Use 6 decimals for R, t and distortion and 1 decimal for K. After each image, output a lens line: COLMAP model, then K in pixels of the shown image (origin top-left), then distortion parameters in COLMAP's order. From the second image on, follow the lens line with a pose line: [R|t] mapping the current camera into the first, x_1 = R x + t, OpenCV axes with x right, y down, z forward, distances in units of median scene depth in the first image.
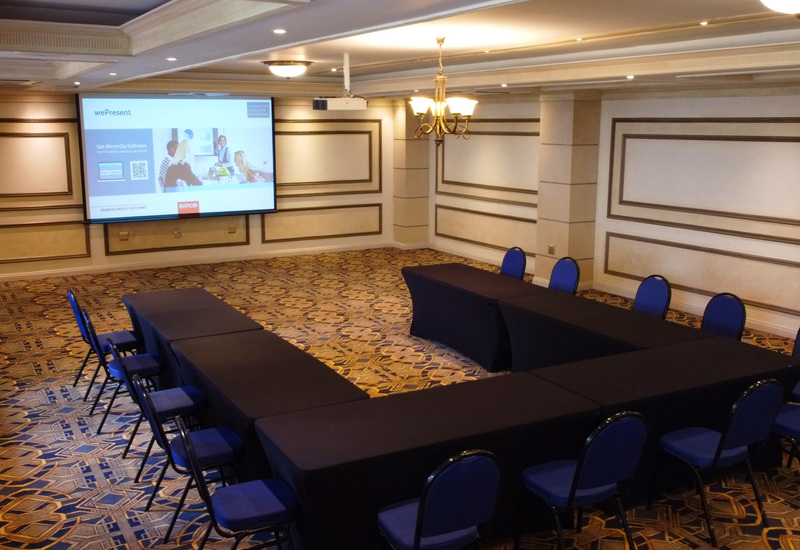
lens RADIAL K [[787.9, 0, 358.6], [0, 787.9, 269.0], [0, 0, 1]] dist [-0.002079, 0.000000]
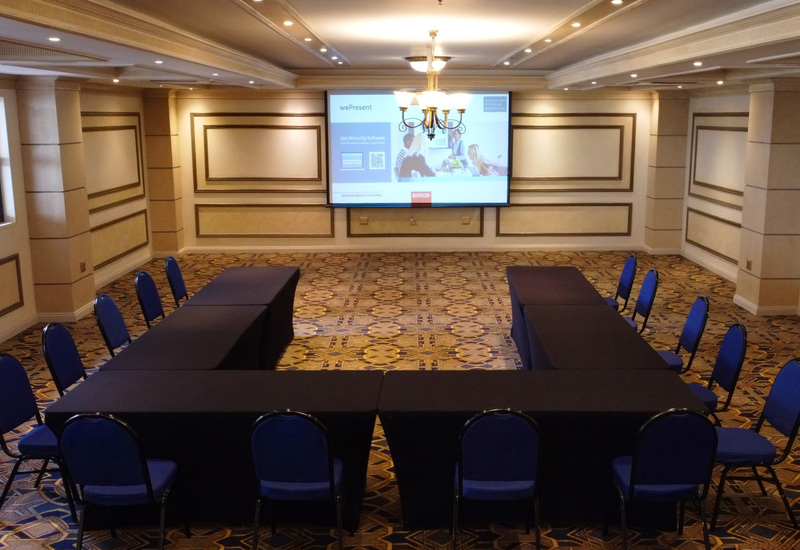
lens RADIAL K [[787.9, 0, 404.4], [0, 787.9, 269.9], [0, 0, 1]] dist [-0.002079, 0.000000]
pose [[0.886549, 0.088754, -0.454042, 0.253050], [-0.084905, 0.995970, 0.028905, -0.009639], [0.454778, 0.012925, 0.890511, 0.051443]]
